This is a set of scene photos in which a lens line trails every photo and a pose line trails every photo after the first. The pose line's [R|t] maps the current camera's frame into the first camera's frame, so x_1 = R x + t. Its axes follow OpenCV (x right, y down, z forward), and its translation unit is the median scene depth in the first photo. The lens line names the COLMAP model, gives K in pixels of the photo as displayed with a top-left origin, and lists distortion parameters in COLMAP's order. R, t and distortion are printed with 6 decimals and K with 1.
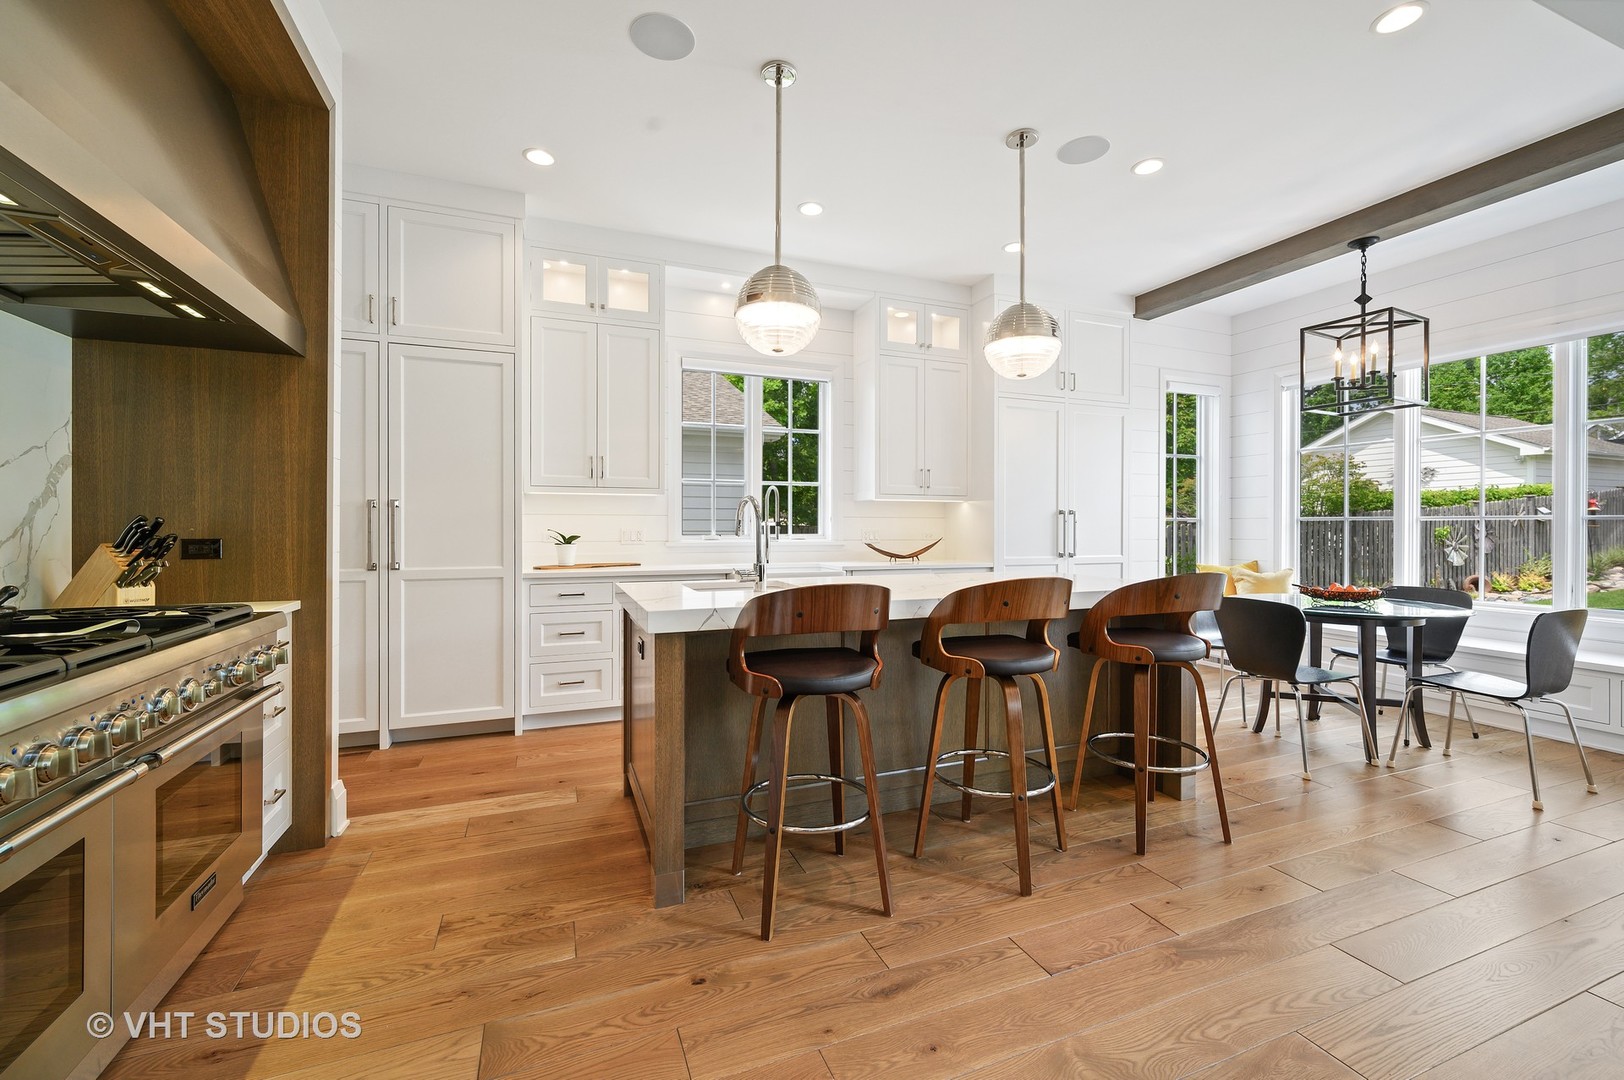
lens RADIAL K [[677.2, 0, 816.9], [0, 677.2, 530.5], [0, 0, 1]] dist [-0.000226, -0.000461]
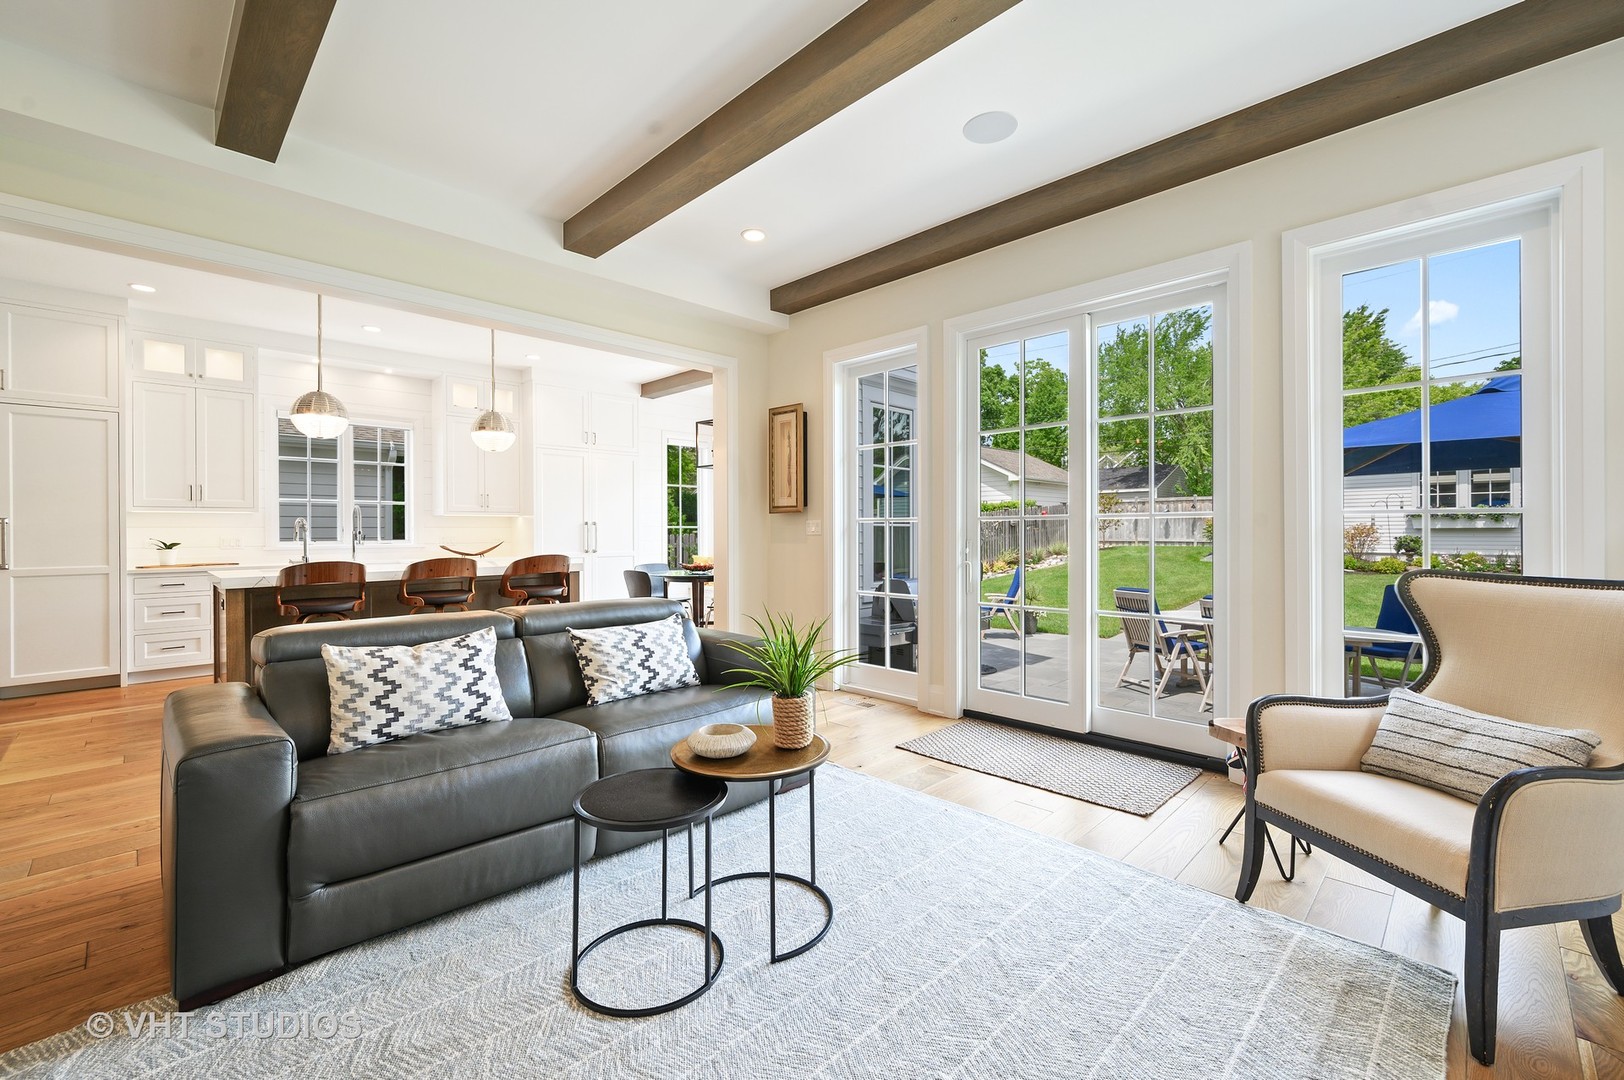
lens RADIAL K [[692.8, 0, 813.0], [0, 692.8, 530.9], [0, 0, 1]] dist [0.008223, 0.000279]
pose [[0.922461, -0.005948, 0.386045, 0.309324], [0.007106, 0.999974, -0.001574, -0.005492], [-0.386025, 0.004195, 0.922479, -0.861819]]
